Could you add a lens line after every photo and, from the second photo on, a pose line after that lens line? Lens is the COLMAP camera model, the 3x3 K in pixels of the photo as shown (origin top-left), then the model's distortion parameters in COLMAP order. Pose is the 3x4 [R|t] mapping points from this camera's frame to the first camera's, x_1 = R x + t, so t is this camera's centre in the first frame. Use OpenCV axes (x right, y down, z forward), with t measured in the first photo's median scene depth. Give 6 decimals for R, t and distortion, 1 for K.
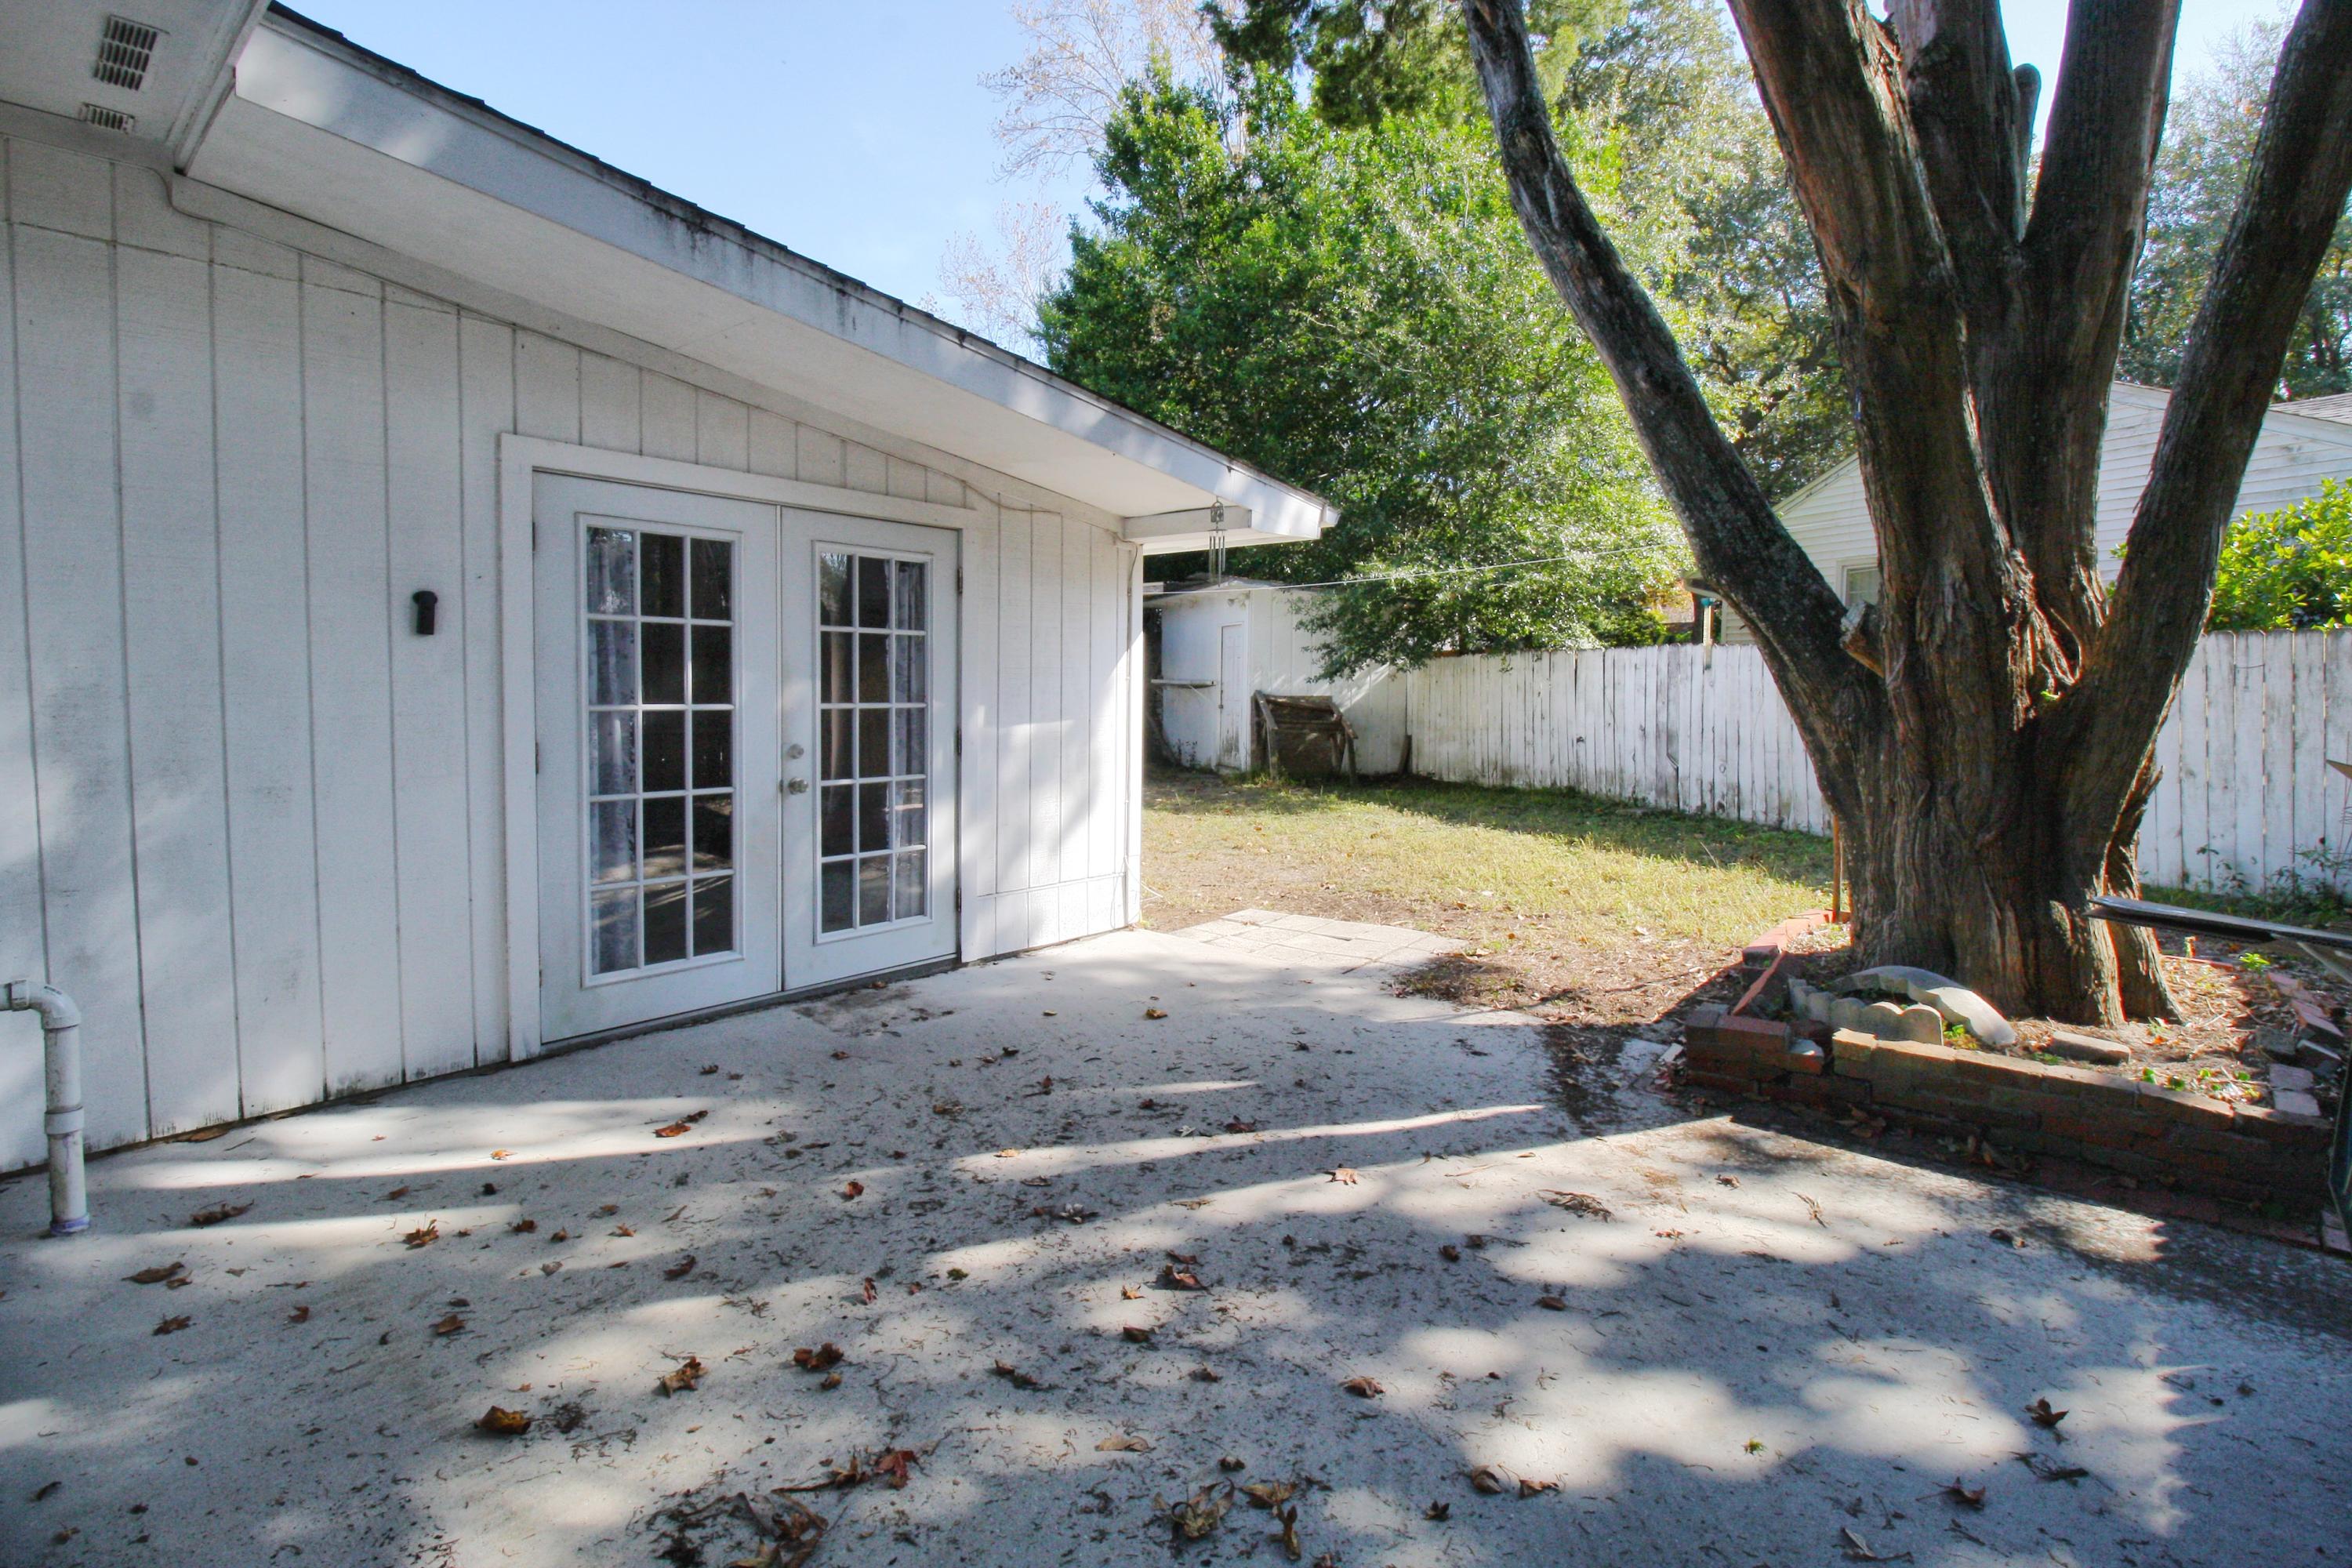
lens RADIAL K [[1085.2, 0, 1185.9], [0, 1085.2, 751.9], [0, 0, 1]] dist [-0.005736, -0.009802]
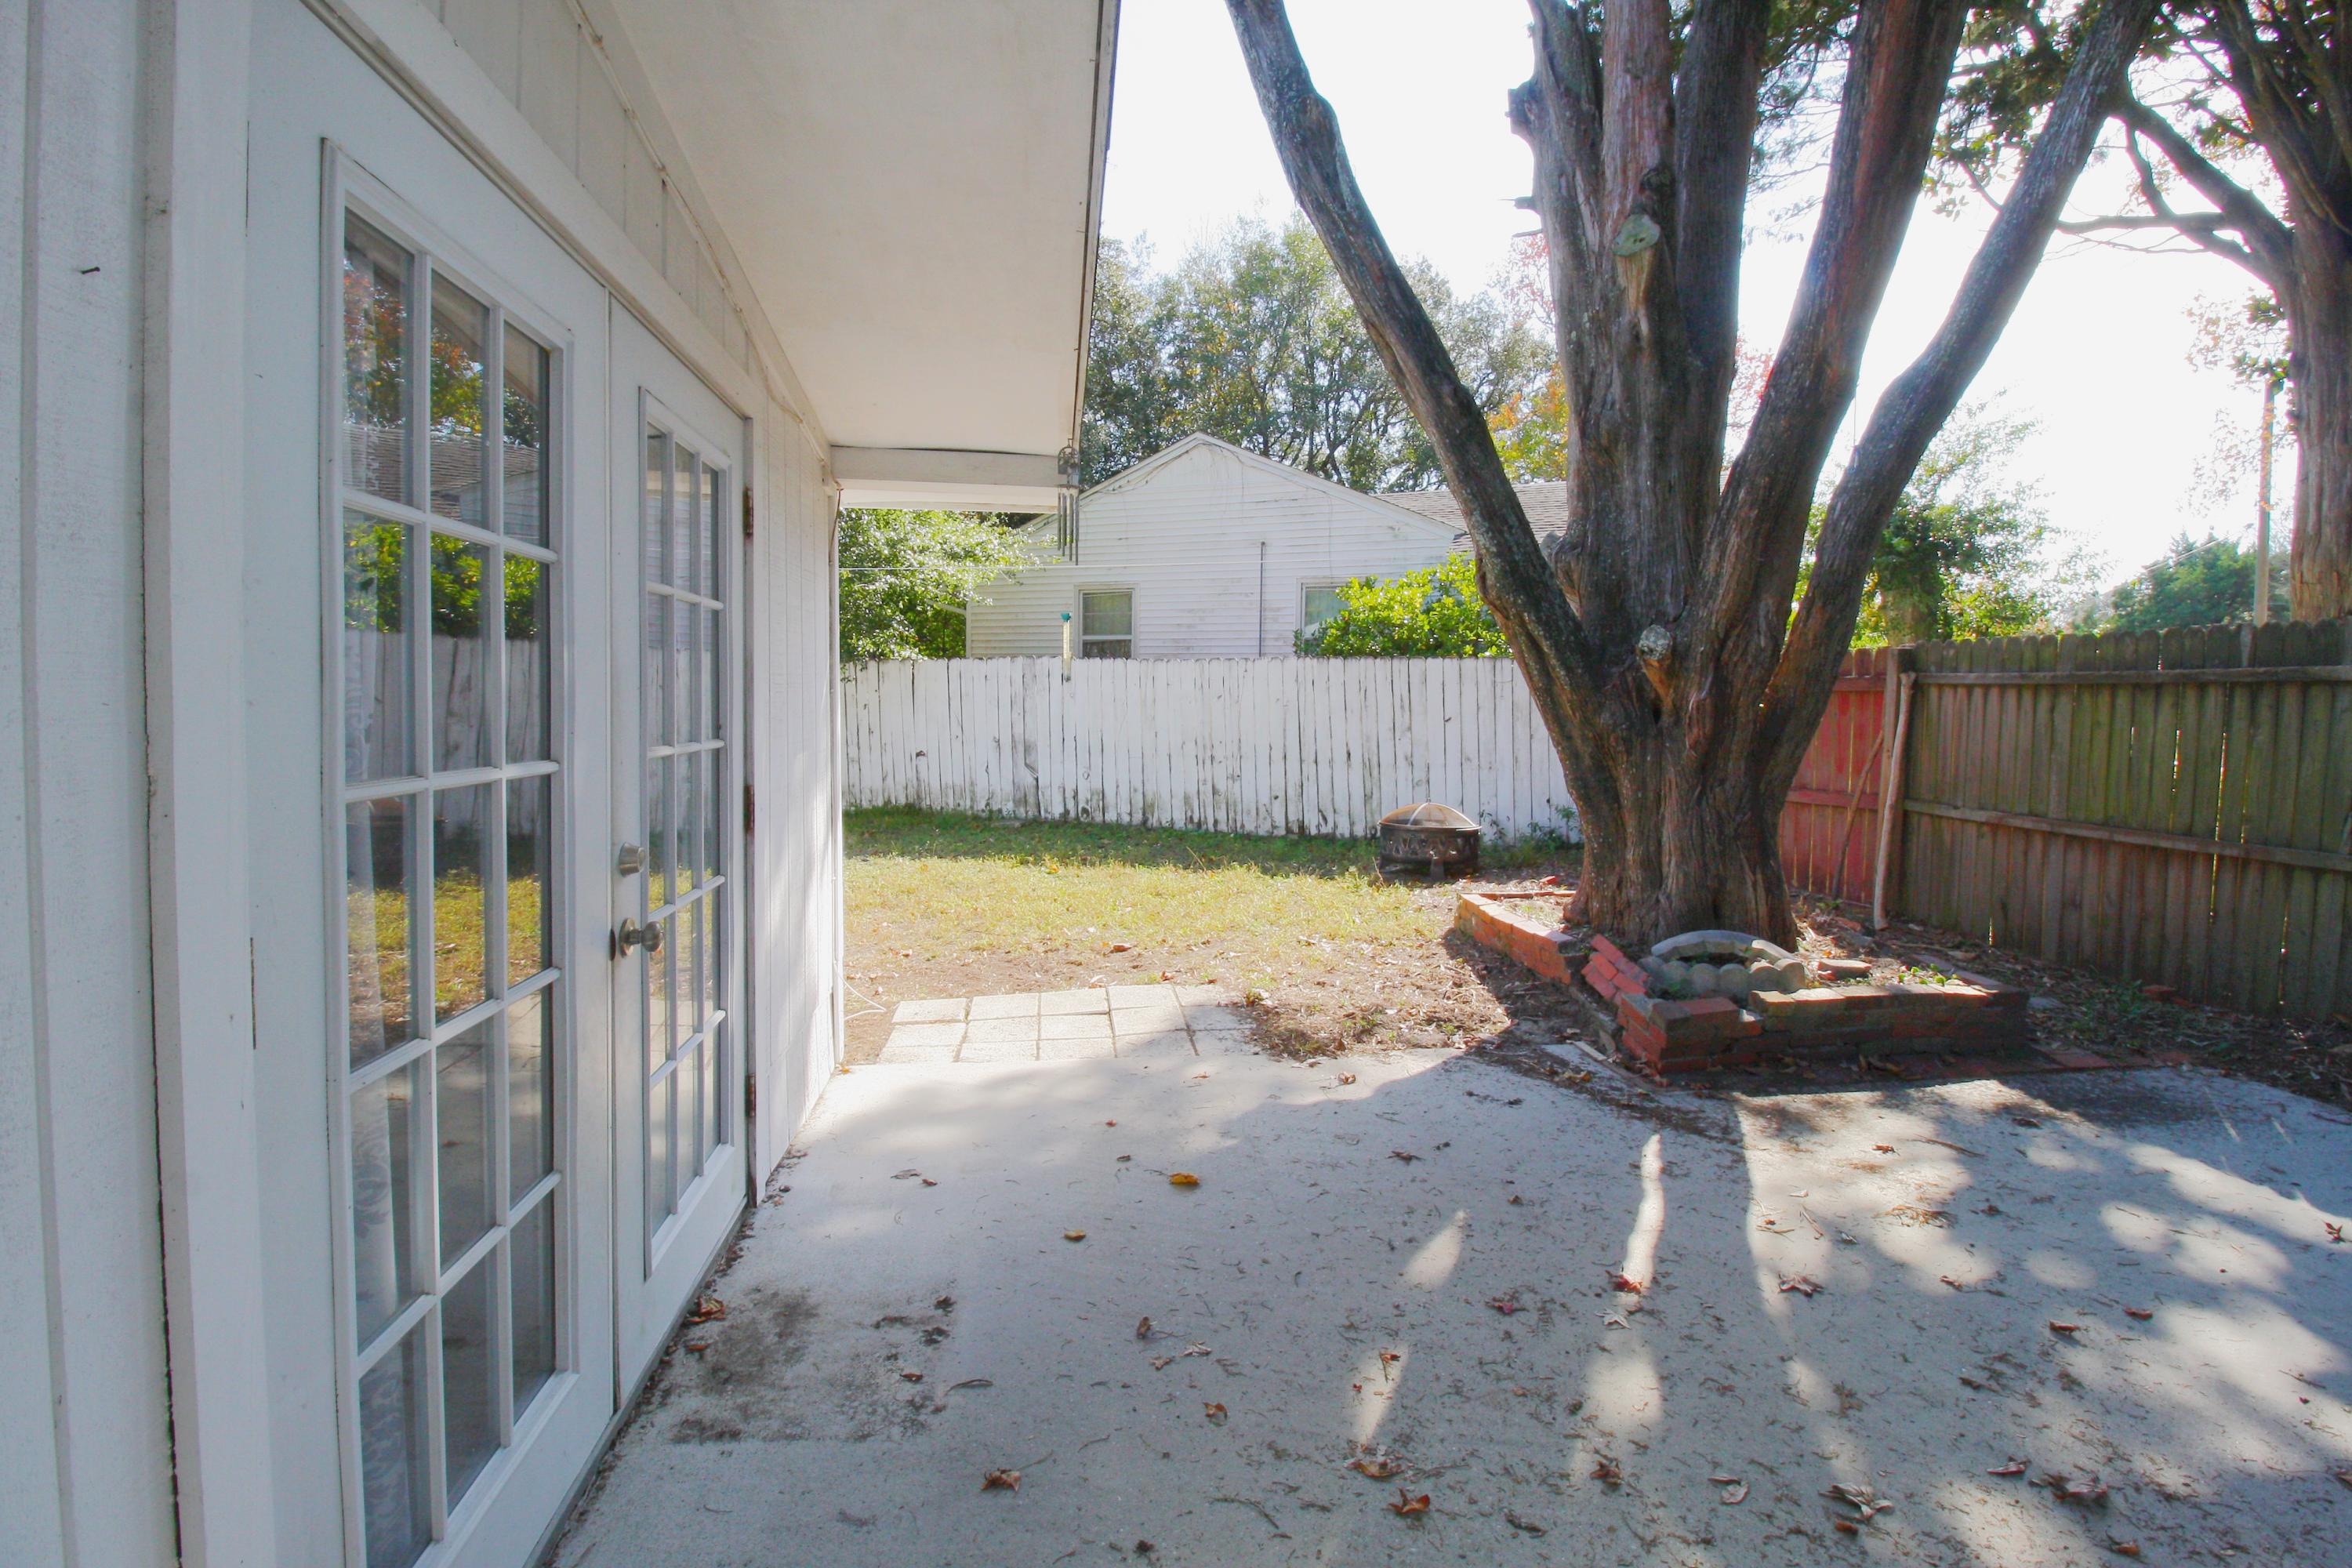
lens RADIAL K [[1085.2, 0, 1185.9], [0, 1085.2, 751.9], [0, 0, 1]] dist [-0.005736, -0.009802]
pose [[0.666920, -0.042095, 0.743939, -0.514283], [0.048809, 0.998727, 0.012756, -0.037102], [-0.743529, 0.027804, 0.668126, 0.518837]]
